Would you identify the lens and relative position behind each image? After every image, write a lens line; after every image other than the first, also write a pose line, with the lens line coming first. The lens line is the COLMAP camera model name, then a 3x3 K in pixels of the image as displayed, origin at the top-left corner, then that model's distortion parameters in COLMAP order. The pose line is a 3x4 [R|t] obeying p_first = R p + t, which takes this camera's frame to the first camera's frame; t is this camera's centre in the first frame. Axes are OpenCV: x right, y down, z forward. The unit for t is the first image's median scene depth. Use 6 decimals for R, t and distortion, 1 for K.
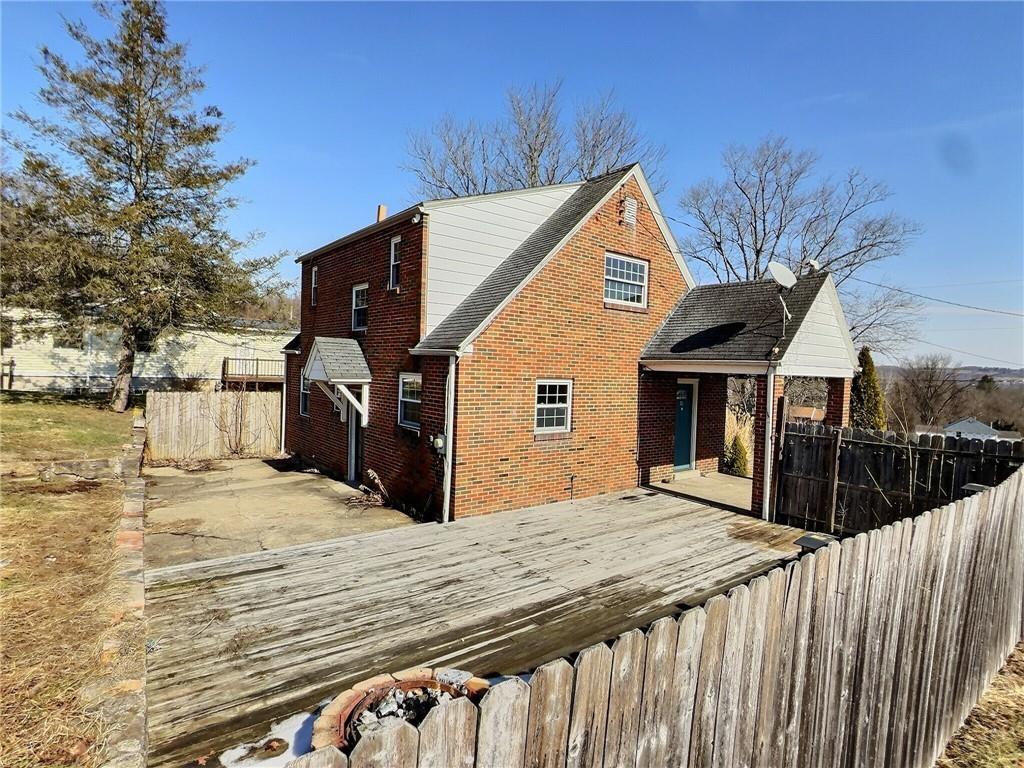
lens RADIAL K [[537.4, 0, 512.0], [0, 537.4, 384.0], [0, 0, 1]] dist [0.000950, 0.000209]
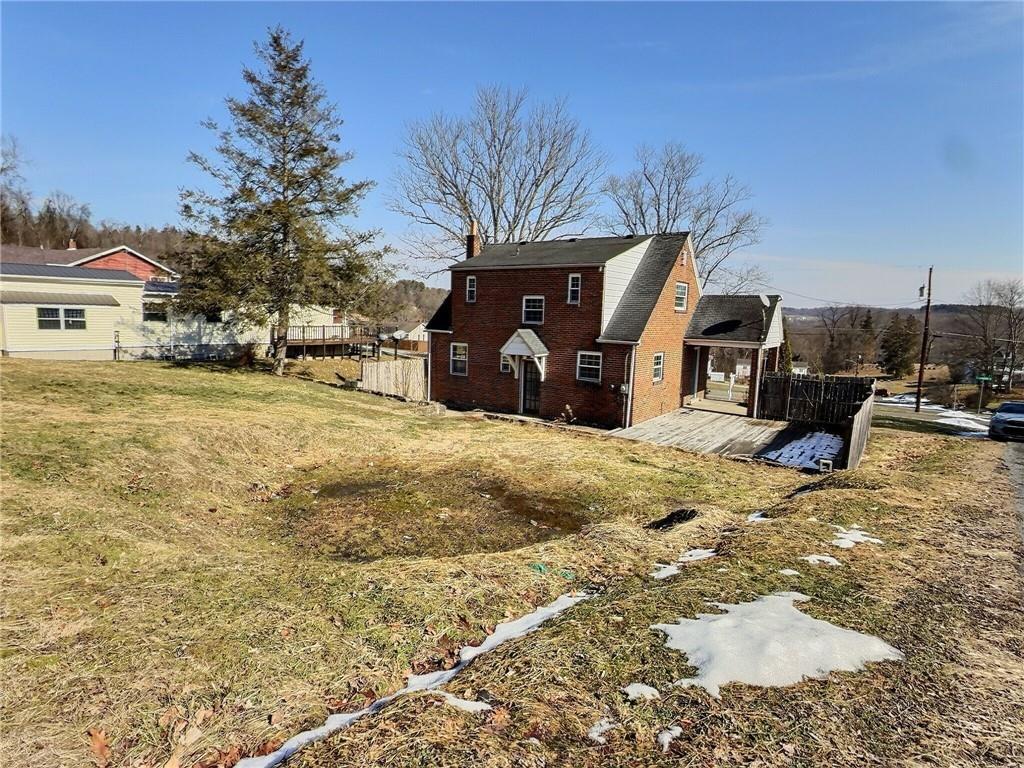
lens RADIAL K [[537.4, 0, 512.0], [0, 537.4, 384.0], [0, 0, 1]] dist [0.000950, 0.000209]
pose [[0.964043, -0.041771, 0.262444, -0.828258], [0.013166, 0.993864, 0.109825, -0.102858], [-0.265421, -0.102420, 0.958677, -0.624419]]
